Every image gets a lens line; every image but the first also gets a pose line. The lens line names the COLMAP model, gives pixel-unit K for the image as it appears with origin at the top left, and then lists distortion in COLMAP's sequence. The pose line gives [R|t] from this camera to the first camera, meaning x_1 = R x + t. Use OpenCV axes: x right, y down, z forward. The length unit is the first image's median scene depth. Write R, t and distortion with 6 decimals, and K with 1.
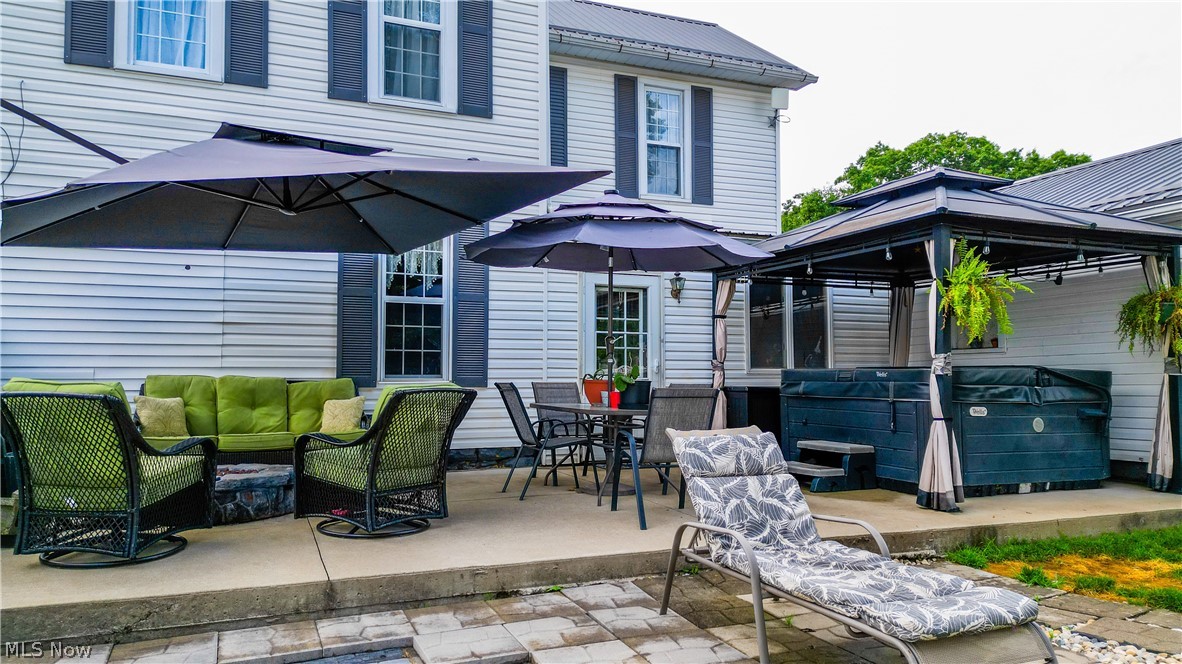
lens RADIAL K [[838.7, 0, 591.0], [0, 838.7, 332.0], [0, 0, 1]] dist [0.080348, -0.095115]
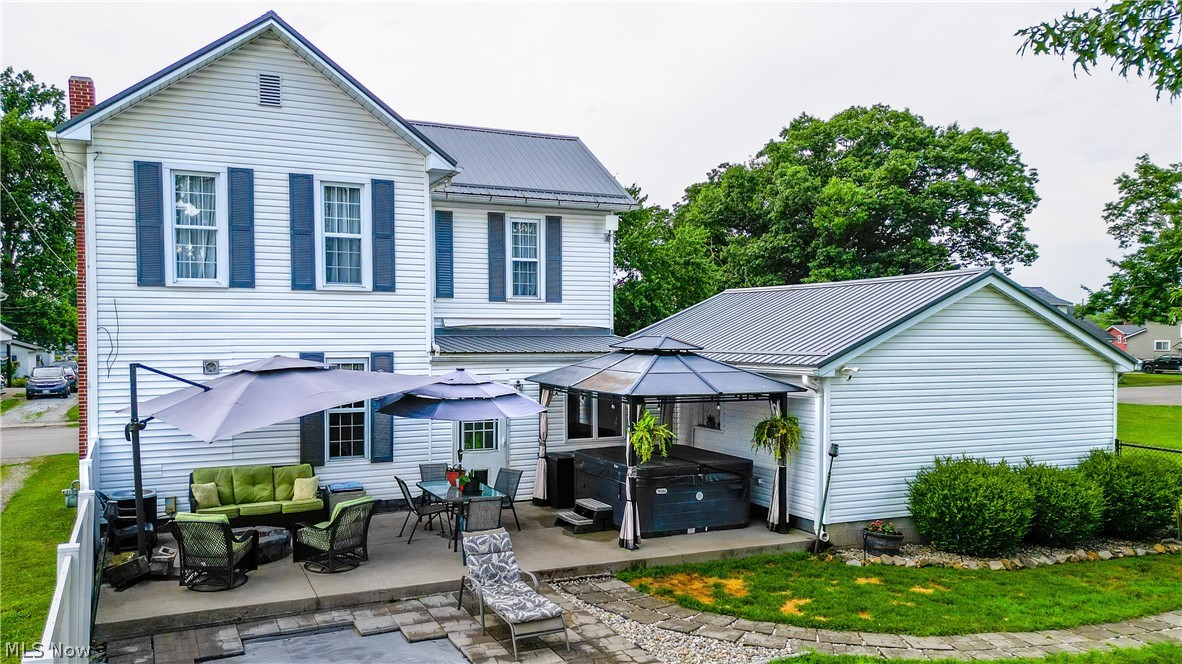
lens RADIAL K [[971.7, 0, 558.1], [0, 971.7, 335.7], [0, 0, 1]] dist [0.162260, -0.391879]
pose [[0.999807, 0.000306, 0.019664, 0.182490], [-0.002060, 0.996009, 0.089228, -0.402640], [-0.019558, -0.089251, 0.995817, -0.998153]]
